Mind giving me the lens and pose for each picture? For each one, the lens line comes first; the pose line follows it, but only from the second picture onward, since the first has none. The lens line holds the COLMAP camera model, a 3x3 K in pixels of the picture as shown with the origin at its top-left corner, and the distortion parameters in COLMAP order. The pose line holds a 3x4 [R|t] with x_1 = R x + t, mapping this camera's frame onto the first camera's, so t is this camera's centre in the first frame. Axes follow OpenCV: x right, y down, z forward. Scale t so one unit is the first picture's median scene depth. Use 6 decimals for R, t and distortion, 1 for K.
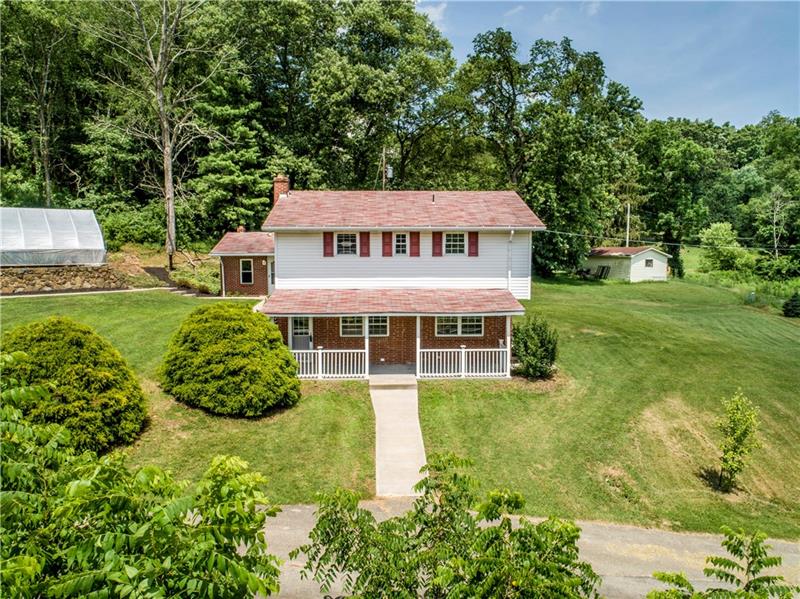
lens RADIAL K [[604.1, 0, 400.0], [0, 604.1, 299.5], [0, 0, 1]] dist [-0.029966, 0.001290]
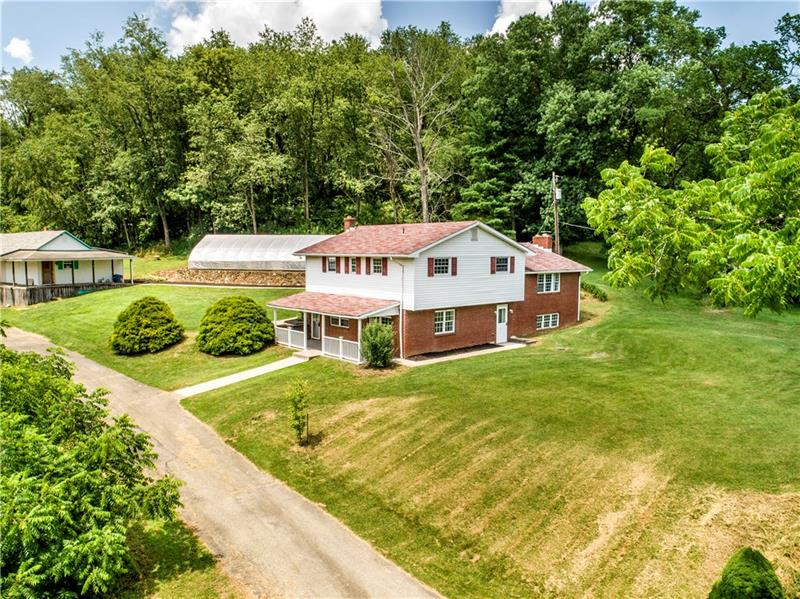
lens RADIAL K [[604.1, 0, 400.0], [0, 604.1, 299.5], [0, 0, 1]] dist [-0.029966, 0.001290]
pose [[0.642086, 0.067915, -0.763619, 1.194648], [-0.070011, 0.997101, 0.029812, -0.061127], [0.763429, 0.034320, 0.644979, 0.149531]]
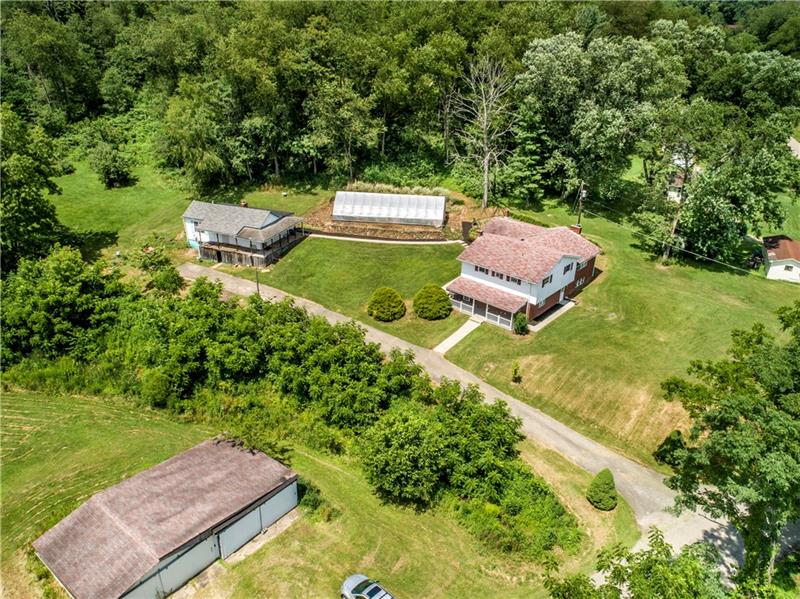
lens RADIAL K [[604.1, 0, 400.0], [0, 604.1, 299.5], [0, 0, 1]] dist [-0.029966, 0.001290]
pose [[0.734543, 0.305750, -0.605775, 1.440219], [-0.080199, 0.925594, 0.369925, -1.004308], [0.673806, -0.223144, 0.704410, -1.365172]]
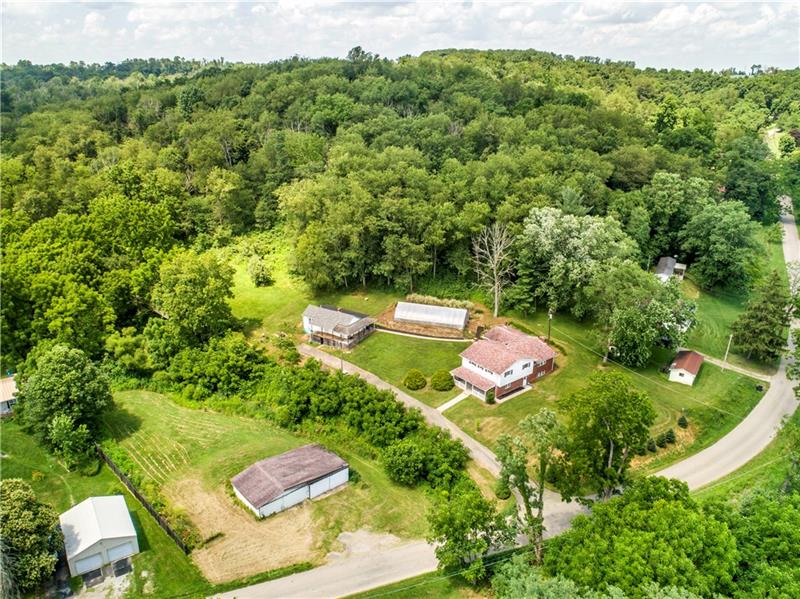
lens RADIAL K [[604.1, 0, 400.0], [0, 604.1, 299.5], [0, 0, 1]] dist [-0.029966, 0.001290]
pose [[0.602742, 0.286587, -0.744695, 3.051224], [-0.082953, 0.950724, 0.298735, -1.987583], [0.793613, -0.118286, 0.596814, -2.326971]]
